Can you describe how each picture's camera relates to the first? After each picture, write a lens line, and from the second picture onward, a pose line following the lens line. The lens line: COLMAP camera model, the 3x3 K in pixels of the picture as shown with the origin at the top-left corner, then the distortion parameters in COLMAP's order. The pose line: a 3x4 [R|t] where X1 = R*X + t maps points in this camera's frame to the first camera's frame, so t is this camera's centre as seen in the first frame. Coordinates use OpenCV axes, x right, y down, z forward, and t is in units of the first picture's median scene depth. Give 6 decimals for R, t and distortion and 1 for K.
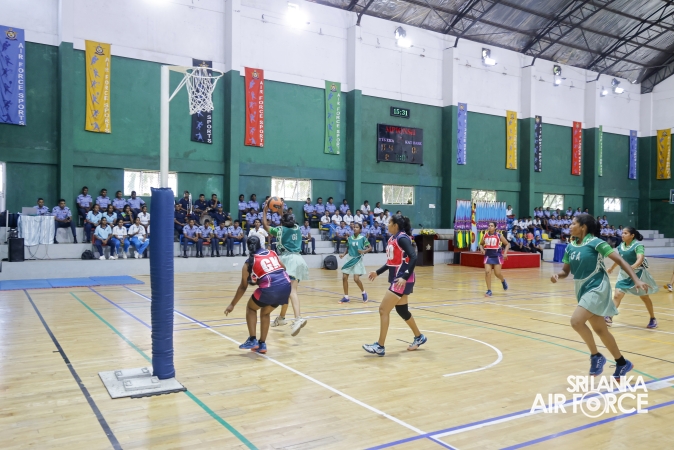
lens RADIAL K [[675.0, 0, 362.1], [0, 675.0, 222.4], [0, 0, 1]] dist [0.000423, 0.000000]
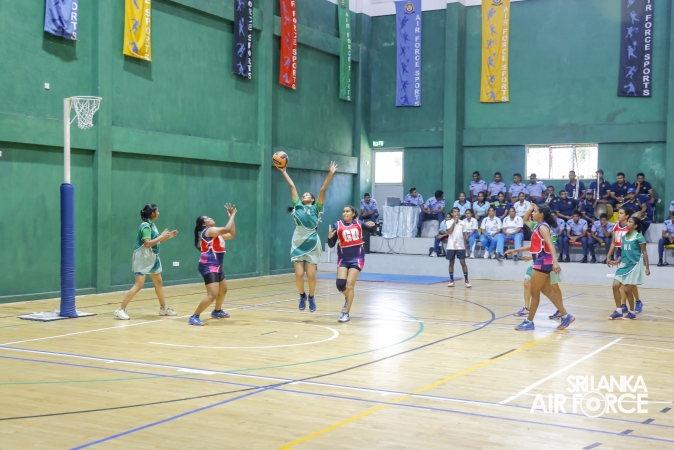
lens RADIAL K [[895.0, 0, 301.9], [0, 895.0, 235.4], [0, 0, 1]] dist [0.005768, 0.000000]
pose [[0.366045, 0.021749, -0.930343, 0.515457], [-0.009248, 0.999763, 0.019733, 0.006755], [0.930551, 0.001380, 0.366159, 0.383928]]
